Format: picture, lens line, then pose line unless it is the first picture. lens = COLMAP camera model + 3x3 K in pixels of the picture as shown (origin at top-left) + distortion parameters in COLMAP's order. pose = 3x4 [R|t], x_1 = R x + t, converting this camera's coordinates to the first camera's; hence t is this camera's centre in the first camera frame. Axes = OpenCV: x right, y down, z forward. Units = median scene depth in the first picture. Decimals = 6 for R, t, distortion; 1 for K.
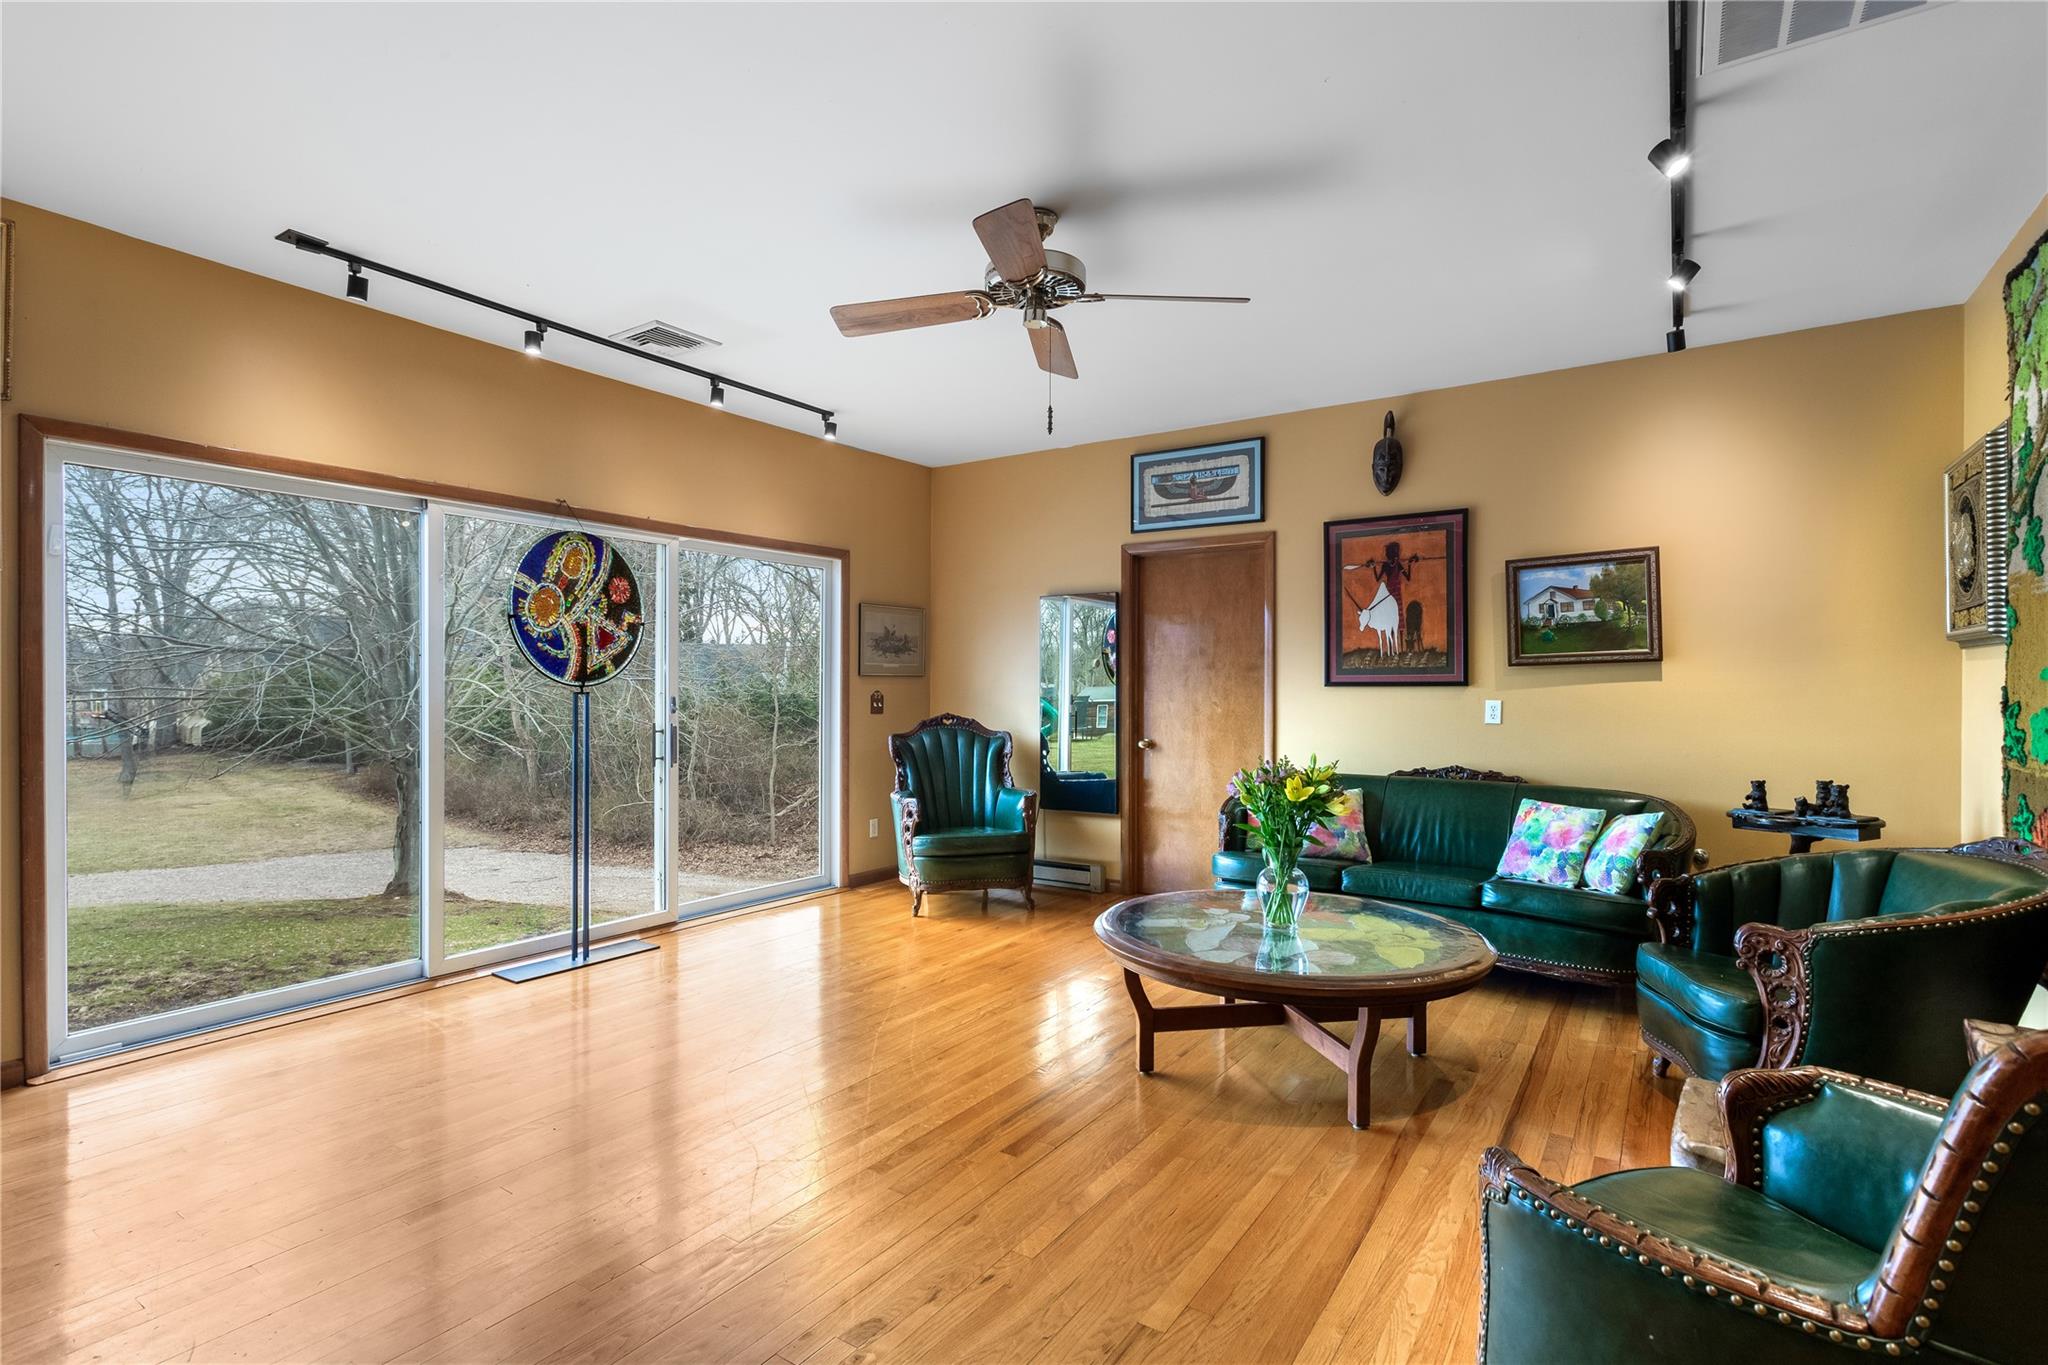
lens RADIAL K [[977.9, 0, 1023.0], [0, 977.9, 691.3], [0, 0, 1]] dist [0.005675, 0.000018]
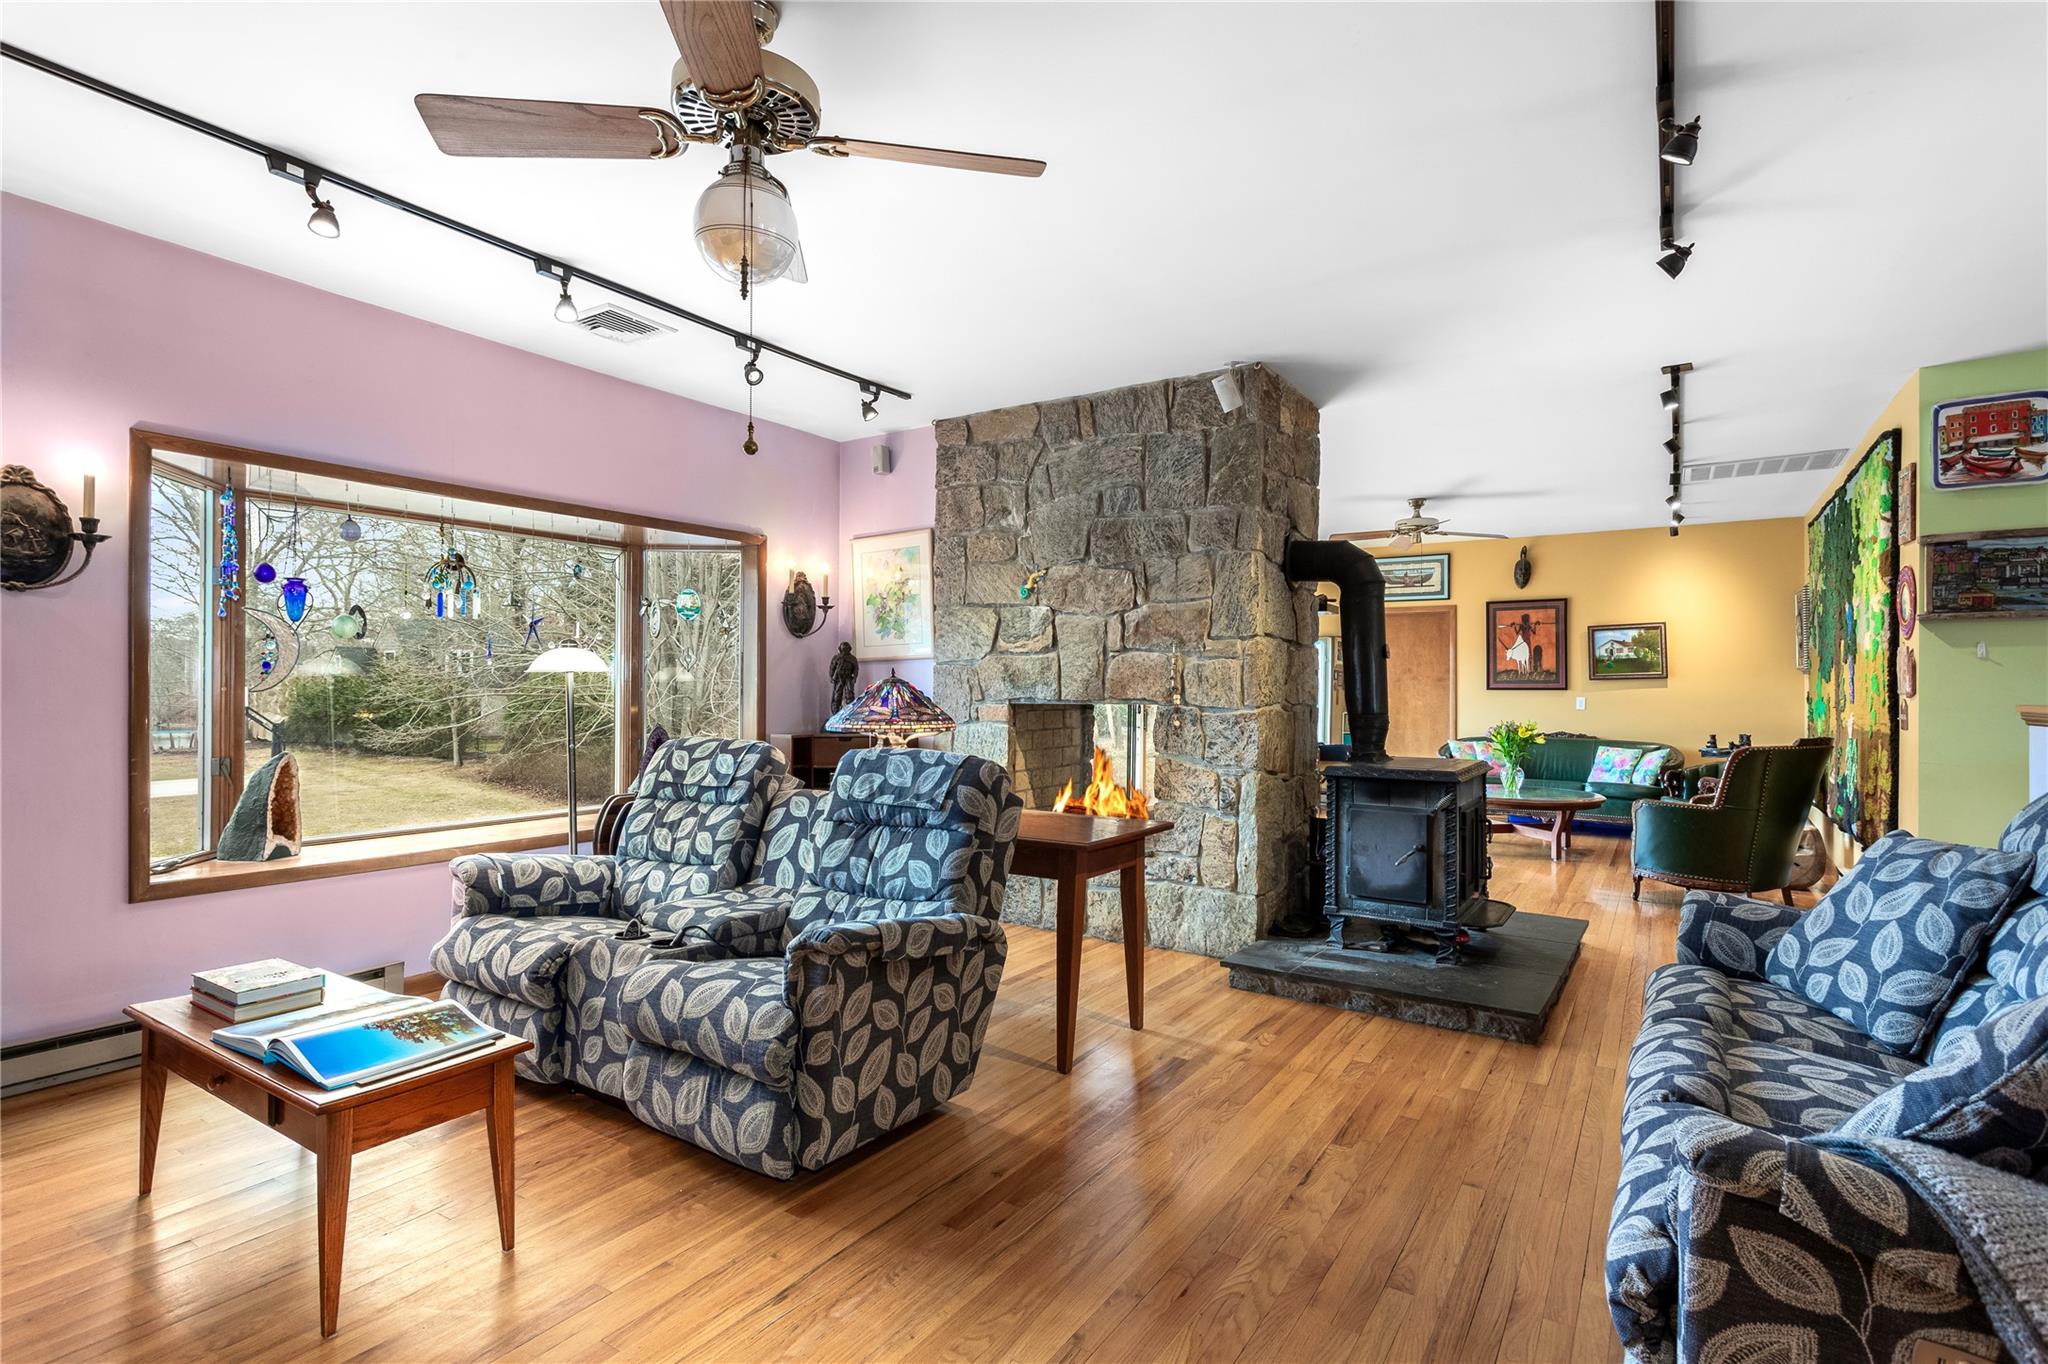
lens RADIAL K [[977.9, 0, 1034.1], [0, 977.9, 681.0], [0, 0, 1]] dist [0.005675, 0.000018]
pose [[0.999898, 0.002373, 0.014092, -0.642656], [-0.002226, 0.999943, -0.010461, -0.000695], [-0.014116, 0.010429, 0.999846, -0.943933]]
